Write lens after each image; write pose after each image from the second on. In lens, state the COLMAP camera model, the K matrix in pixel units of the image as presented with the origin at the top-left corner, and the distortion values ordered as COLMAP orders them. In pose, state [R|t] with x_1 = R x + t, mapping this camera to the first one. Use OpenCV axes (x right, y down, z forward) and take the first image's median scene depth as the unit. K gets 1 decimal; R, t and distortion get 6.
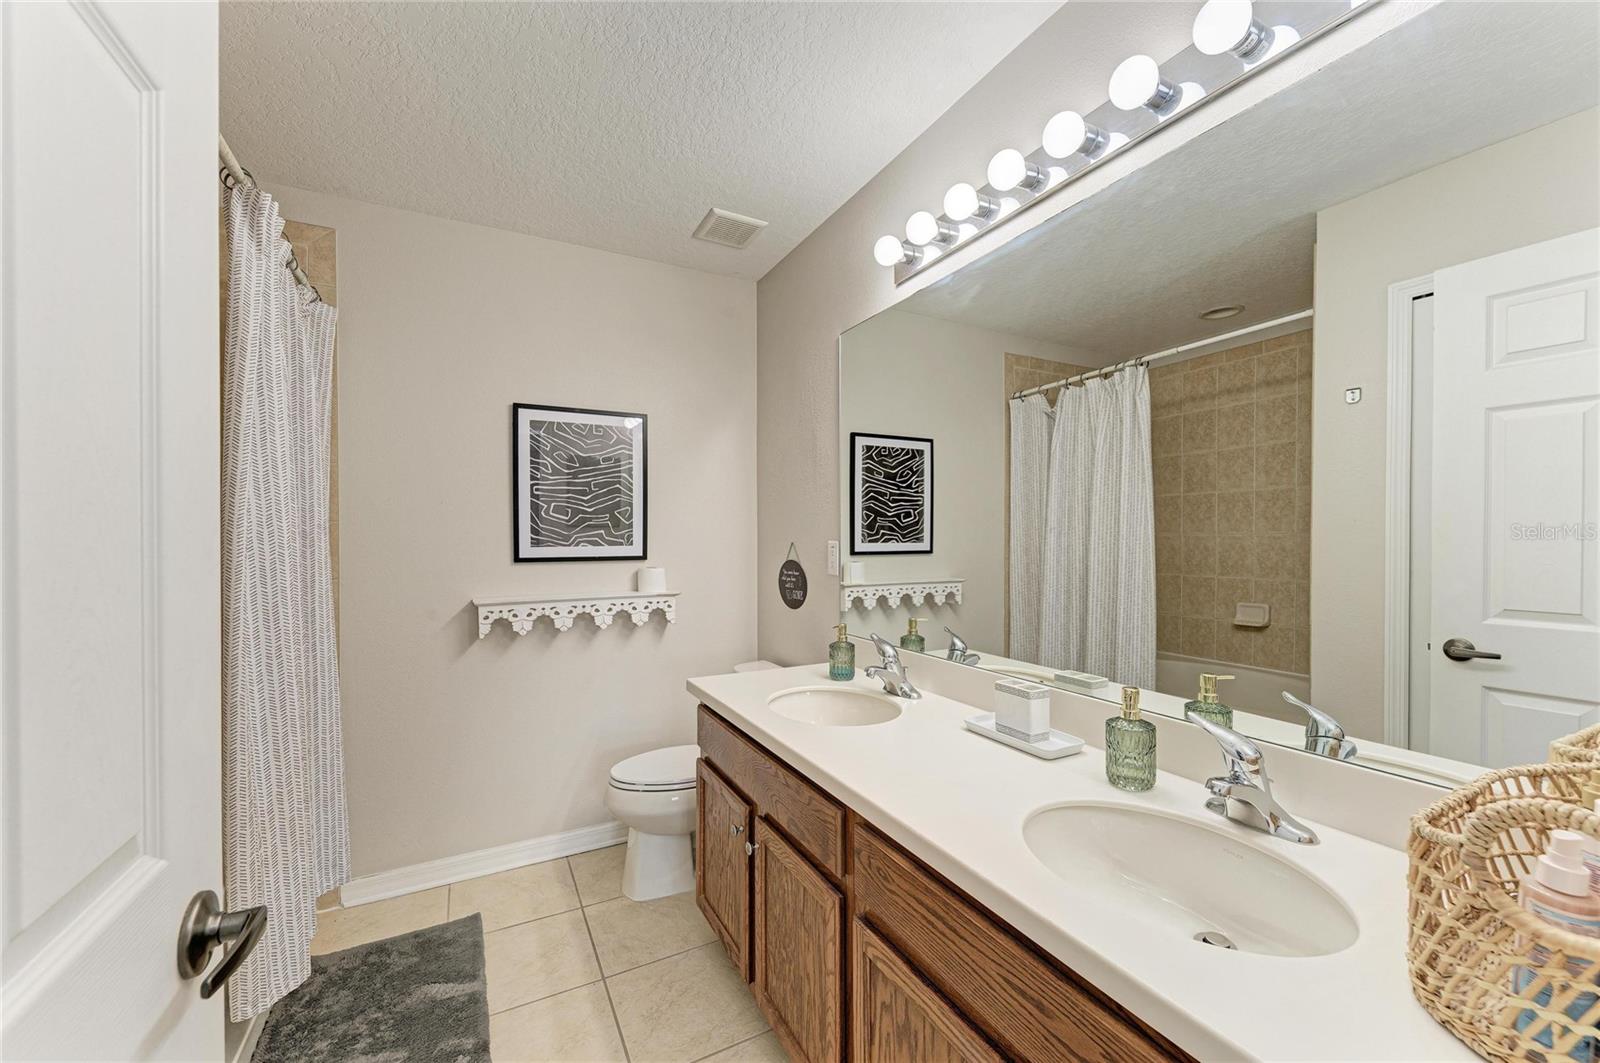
lens RADIAL K [[626.5, 0, 808.1], [0, 626.5, 540.5], [0, 0, 1]] dist [0.016201, -0.006134]
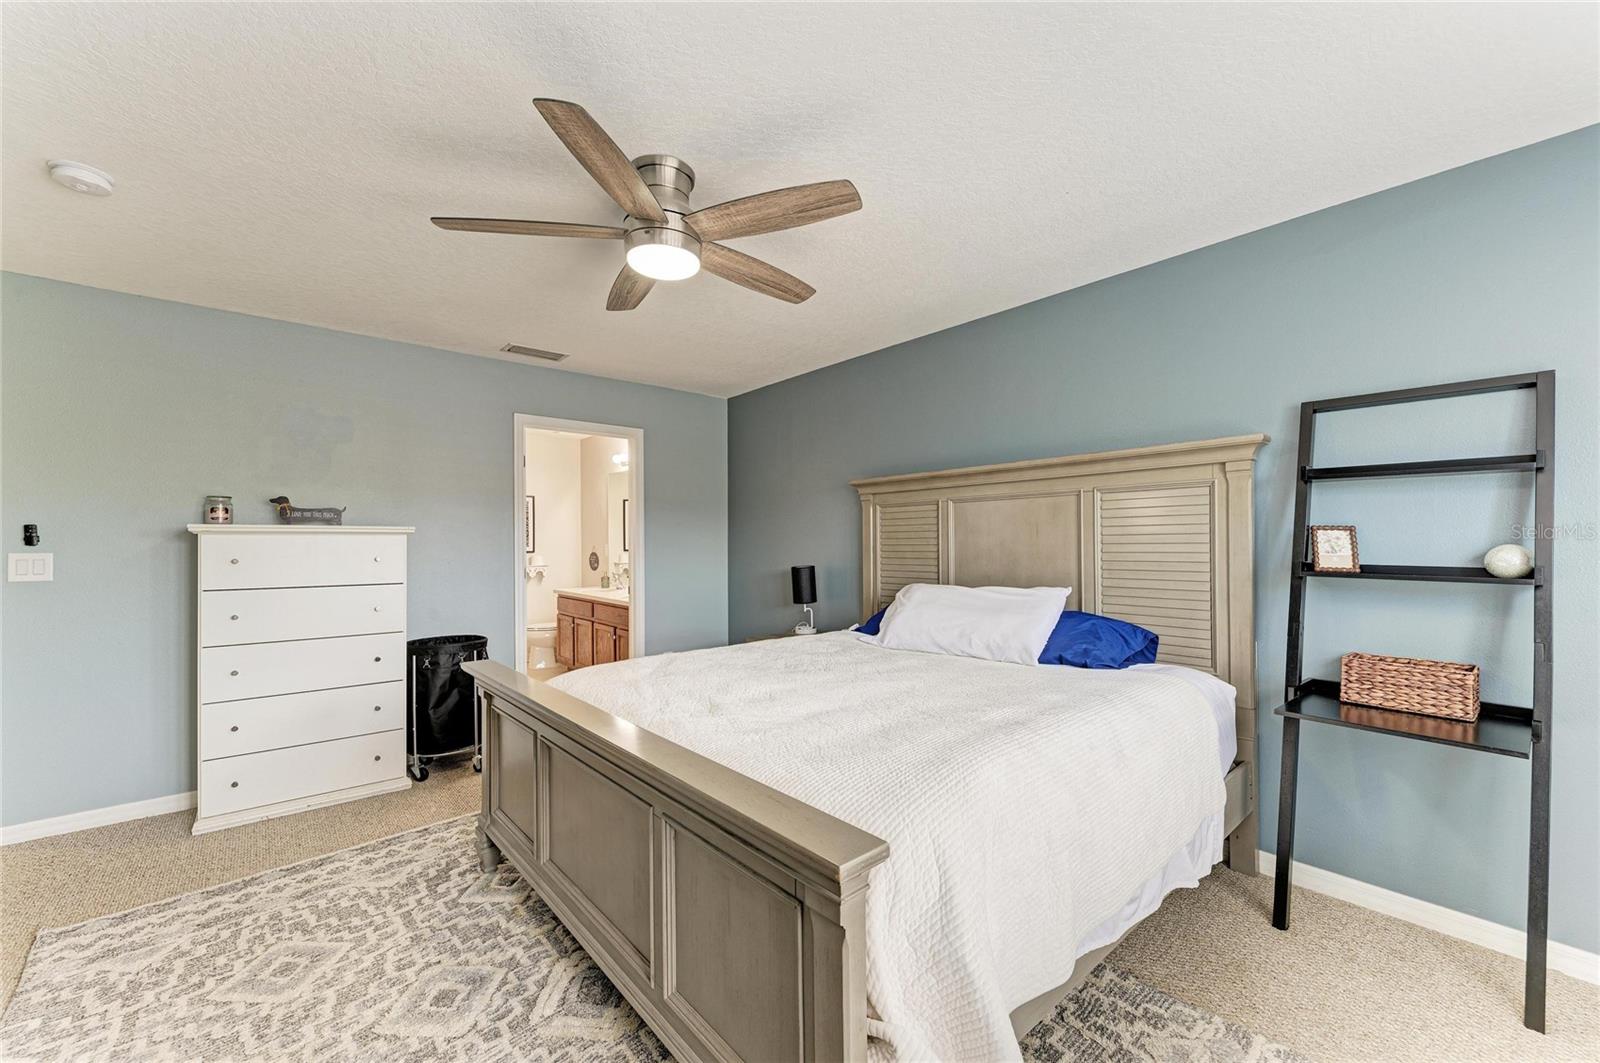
lens RADIAL K [[626.5, 0, 808.1], [0, 626.5, 540.5], [0, 0, 1]] dist [0.016201, -0.006134]
pose [[0.973757, 0.001113, 0.227587, 0.257761], [0.001599, 0.999930, -0.011730, 0.013808], [-0.227584, 0.011786, 0.973687, -1.833264]]
